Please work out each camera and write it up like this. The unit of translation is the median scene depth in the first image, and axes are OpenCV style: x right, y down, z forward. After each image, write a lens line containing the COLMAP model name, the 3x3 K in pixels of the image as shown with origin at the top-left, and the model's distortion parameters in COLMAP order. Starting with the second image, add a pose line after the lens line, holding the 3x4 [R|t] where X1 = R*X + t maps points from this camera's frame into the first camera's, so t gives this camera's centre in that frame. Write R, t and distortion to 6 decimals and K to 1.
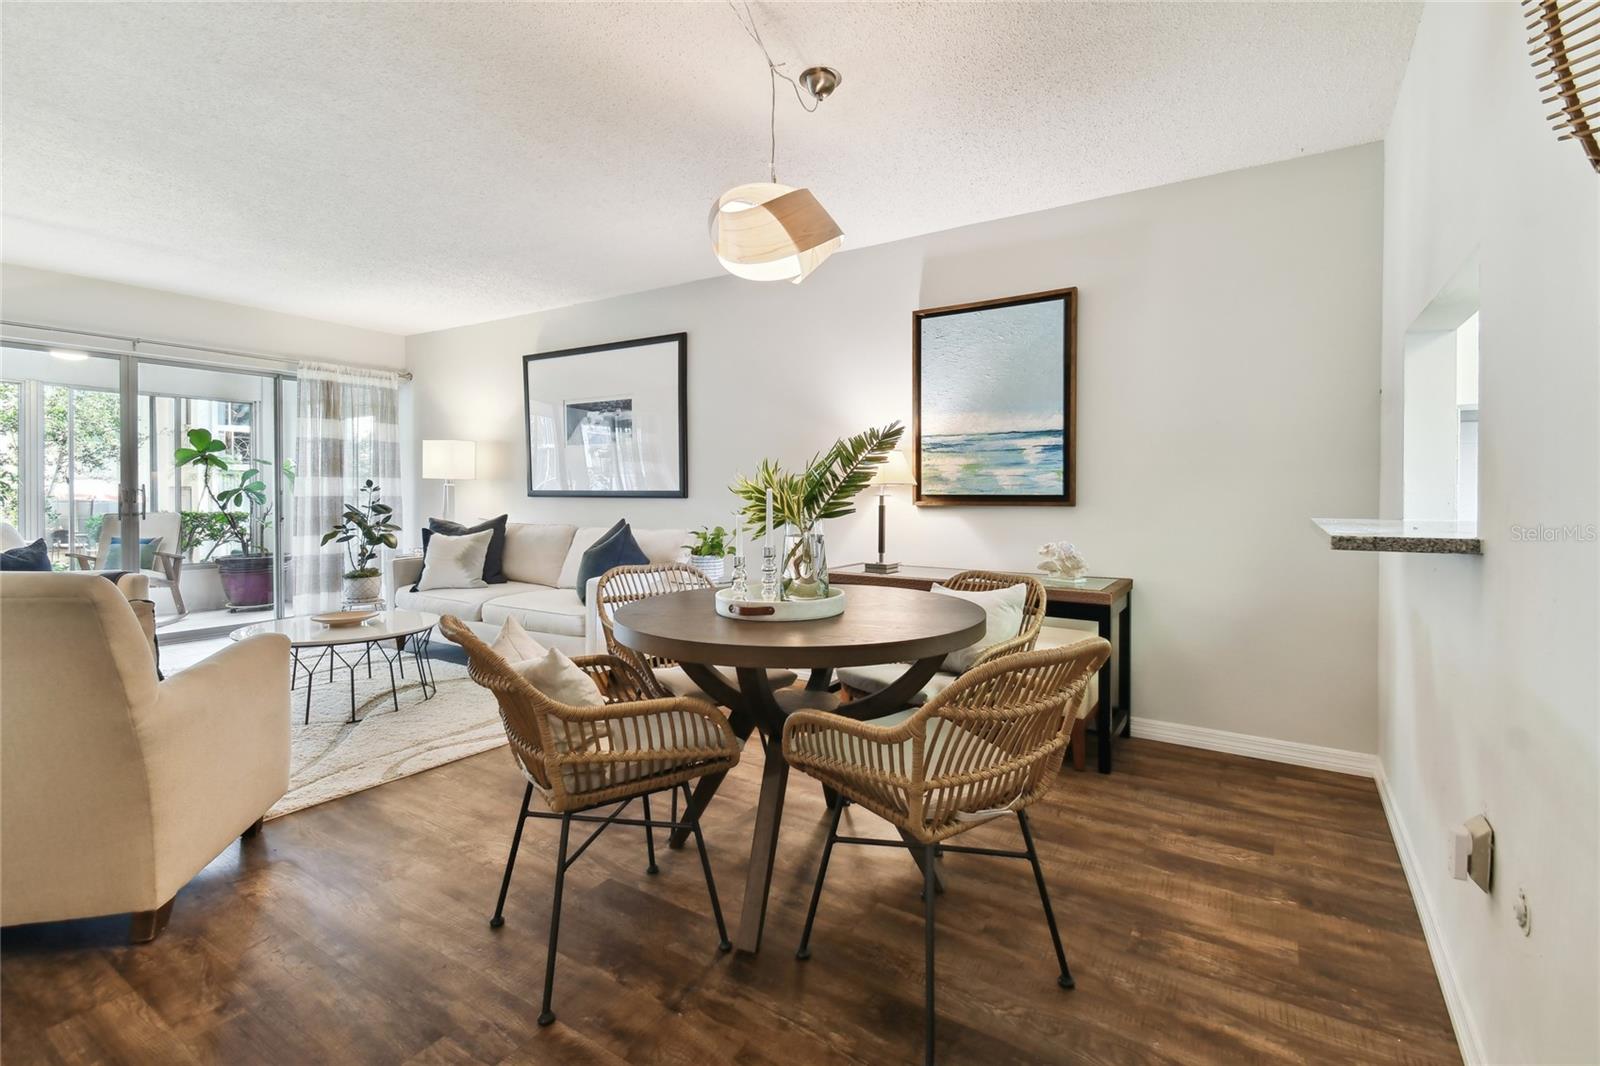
lens RADIAL K [[719.1, 0, 806.9], [0, 719.1, 526.8], [0, 0, 1]] dist [0.040229, -0.024077]
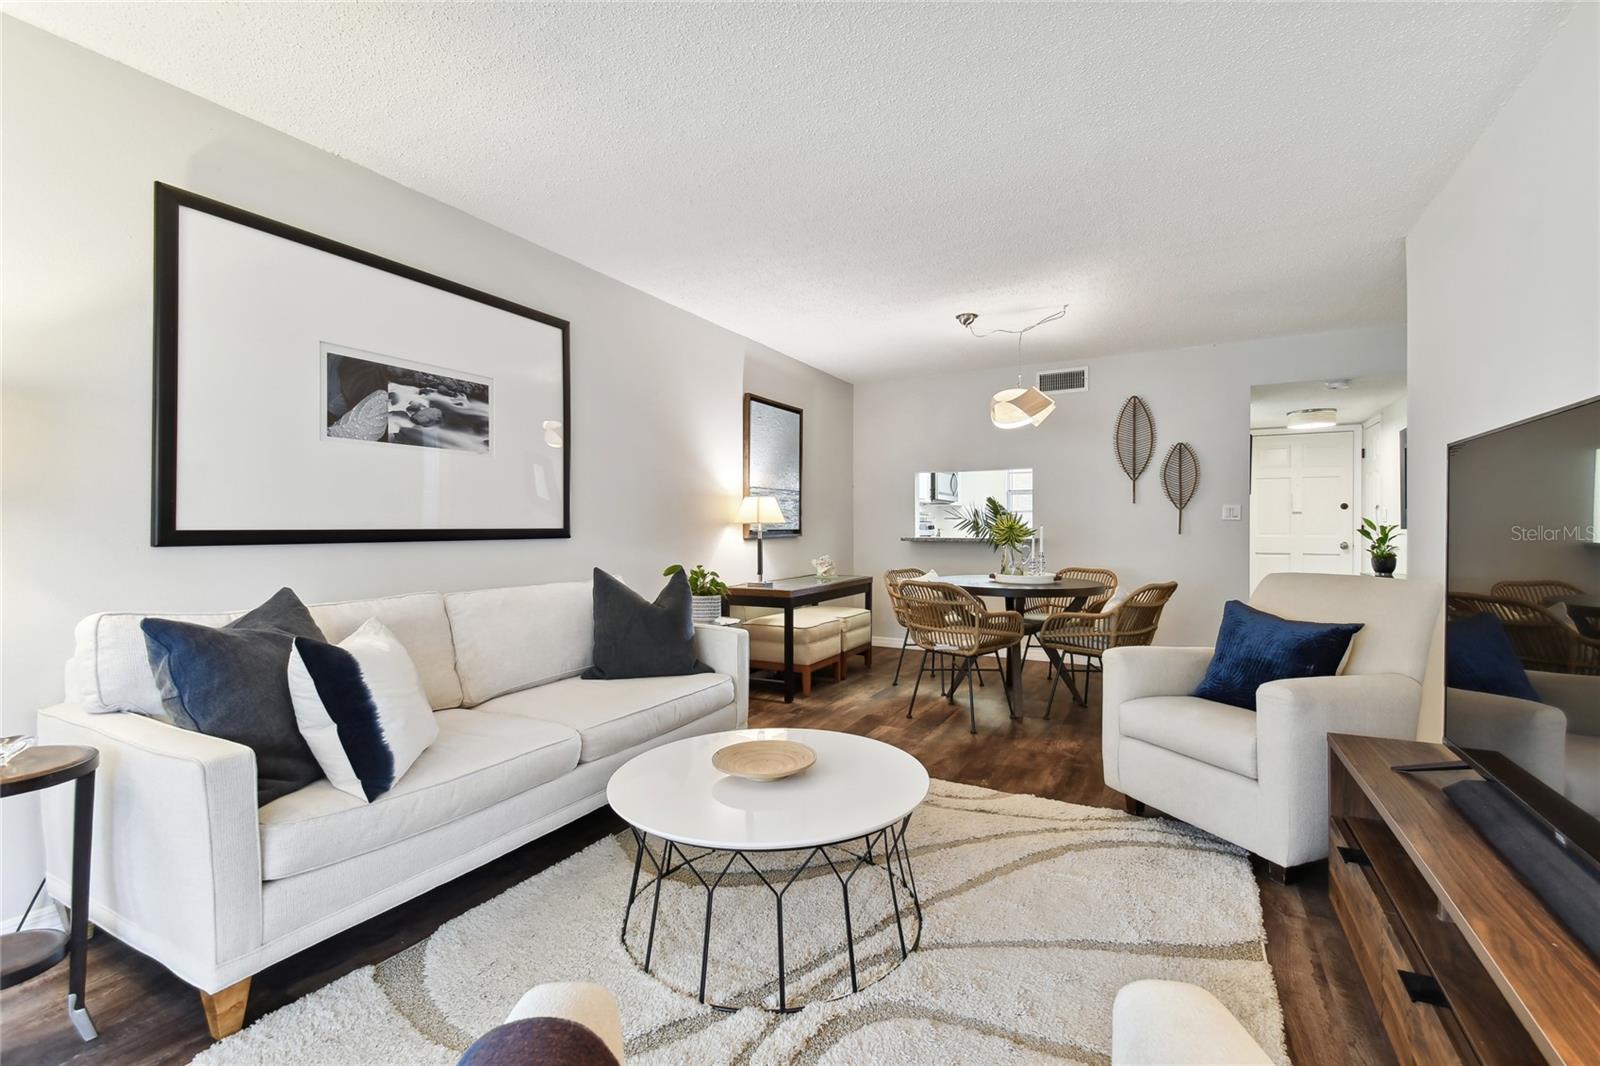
lens RADIAL K [[700.1, 0, 796.3], [0, 700.1, 560.2], [0, 0, 1]] dist [0.025972, 0.000022]
pose [[-0.061336, -0.049934, 0.996867, -1.232982], [0.049441, 0.997370, 0.053001, -0.056985], [-0.996892, 0.052537, -0.058706, 1.056329]]
